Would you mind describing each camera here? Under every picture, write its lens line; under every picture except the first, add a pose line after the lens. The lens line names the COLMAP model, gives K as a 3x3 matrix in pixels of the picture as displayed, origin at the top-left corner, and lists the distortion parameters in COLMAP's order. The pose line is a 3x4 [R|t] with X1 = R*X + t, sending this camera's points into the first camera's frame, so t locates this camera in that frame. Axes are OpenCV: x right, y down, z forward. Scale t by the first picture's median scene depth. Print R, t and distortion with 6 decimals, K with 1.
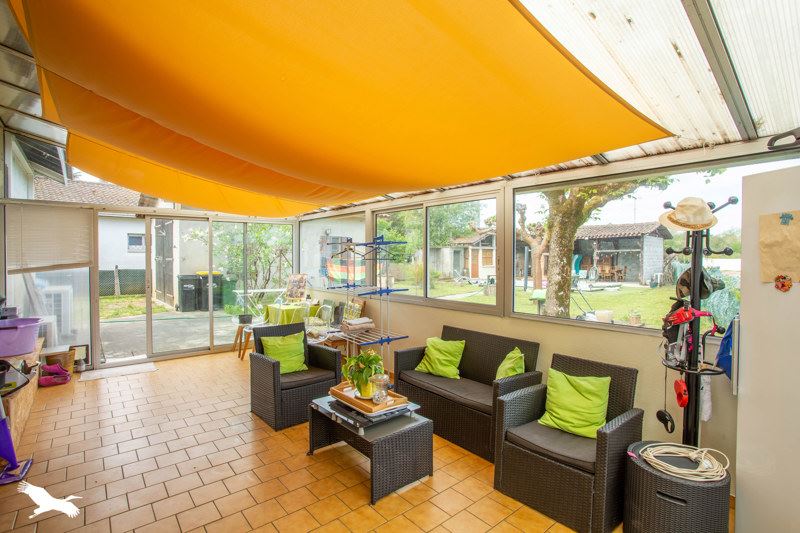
lens RADIAL K [[396.6, 0, 404.6], [0, 396.6, 266.1], [0, 0, 1]] dist [-0.024800, 0.002290]
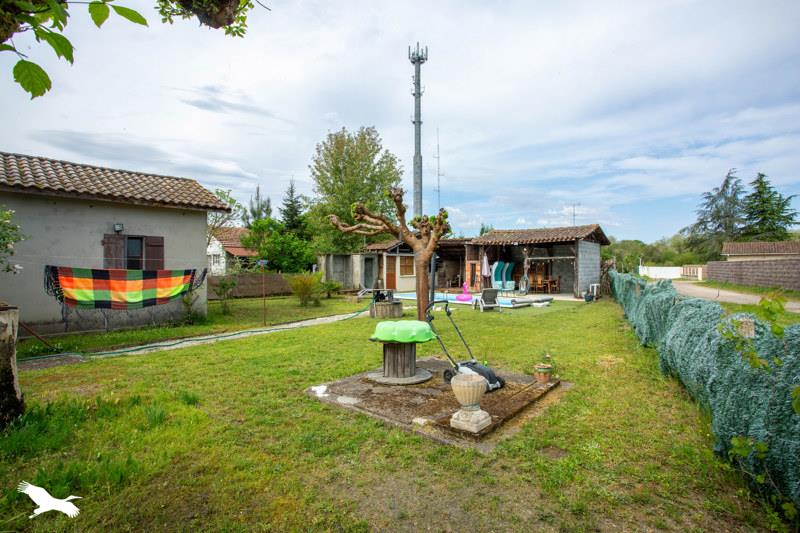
lens RADIAL K [[396.6, 0, 403.8], [0, 396.6, 268.0], [0, 0, 1]] dist [-0.024800, 0.002290]
pose [[0.993741, -0.000795, 0.111710, 0.118960], [0.002642, 0.999862, -0.016392, -0.003754], [-0.111681, 0.016585, 0.993606, 0.166445]]
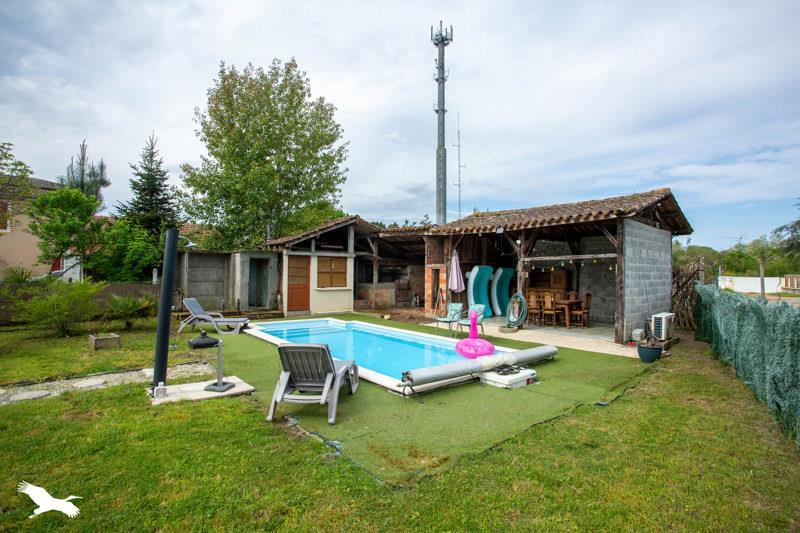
lens RADIAL K [[396.6, 0, 403.8], [0, 396.6, 264.9], [0, 0, 1]] dist [-0.024800, 0.002290]
pose [[0.999947, 0.007517, -0.007055, 0.342741], [-0.007817, 0.999021, -0.043547, -0.010448], [0.006721, 0.043600, 0.999026, 0.530568]]
